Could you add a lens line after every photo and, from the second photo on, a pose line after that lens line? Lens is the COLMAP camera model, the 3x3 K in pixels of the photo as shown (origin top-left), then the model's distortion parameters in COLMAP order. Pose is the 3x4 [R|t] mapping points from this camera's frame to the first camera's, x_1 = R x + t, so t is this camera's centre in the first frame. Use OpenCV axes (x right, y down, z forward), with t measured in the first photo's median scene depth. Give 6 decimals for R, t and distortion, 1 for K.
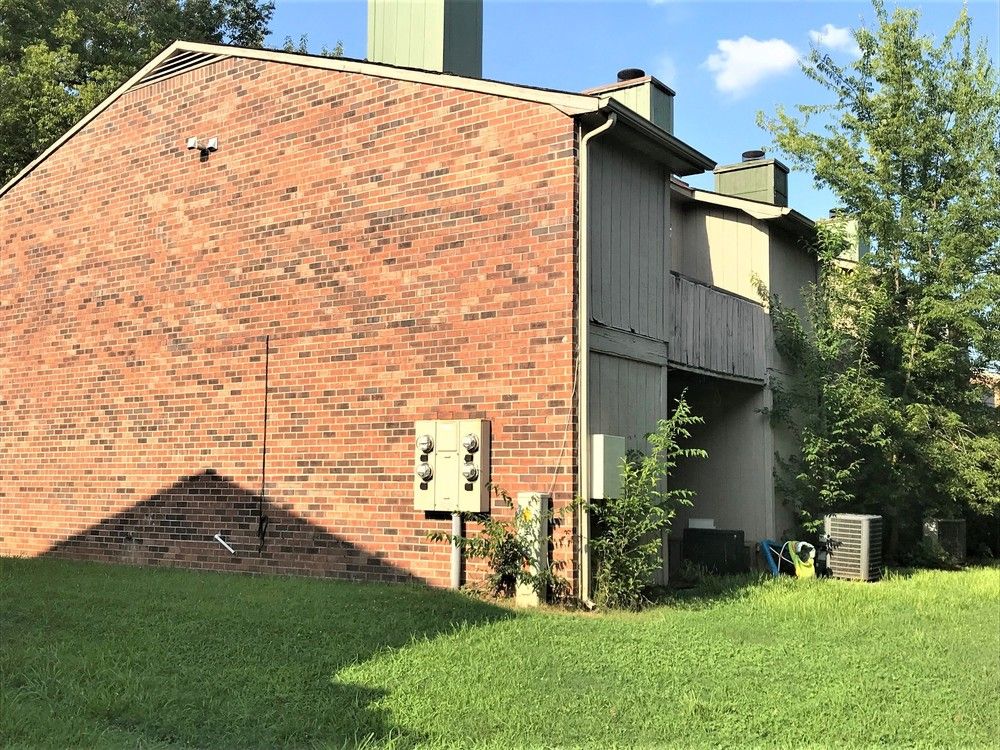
lens RADIAL K [[1039.3, 0, 500.8], [0, 1039.3, 381.8], [0, 0, 1]] dist [0.157039, 0.000000]
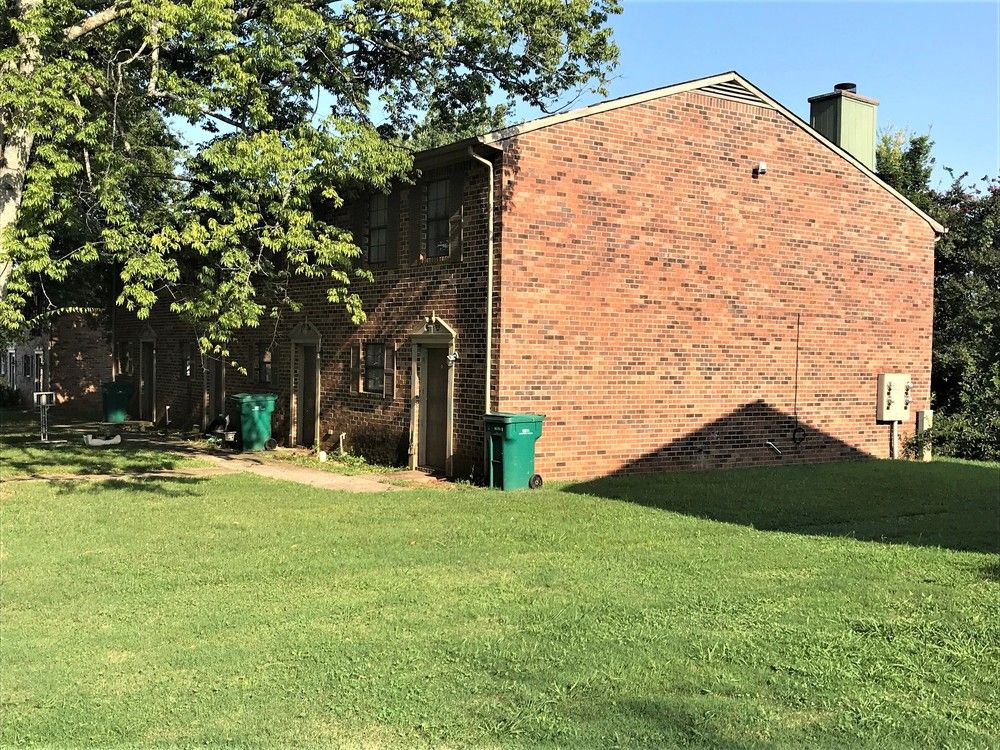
lens RADIAL K [[1039.3, 0, 499.1], [0, 1039.3, 372.8], [0, 0, 1]] dist [0.157039, 0.000000]
pose [[0.297896, -0.022480, 0.954334, -1.729645], [-0.110341, 0.992211, 0.057816, 0.001925], [-0.948200, -0.122525, 0.293095, 0.894653]]
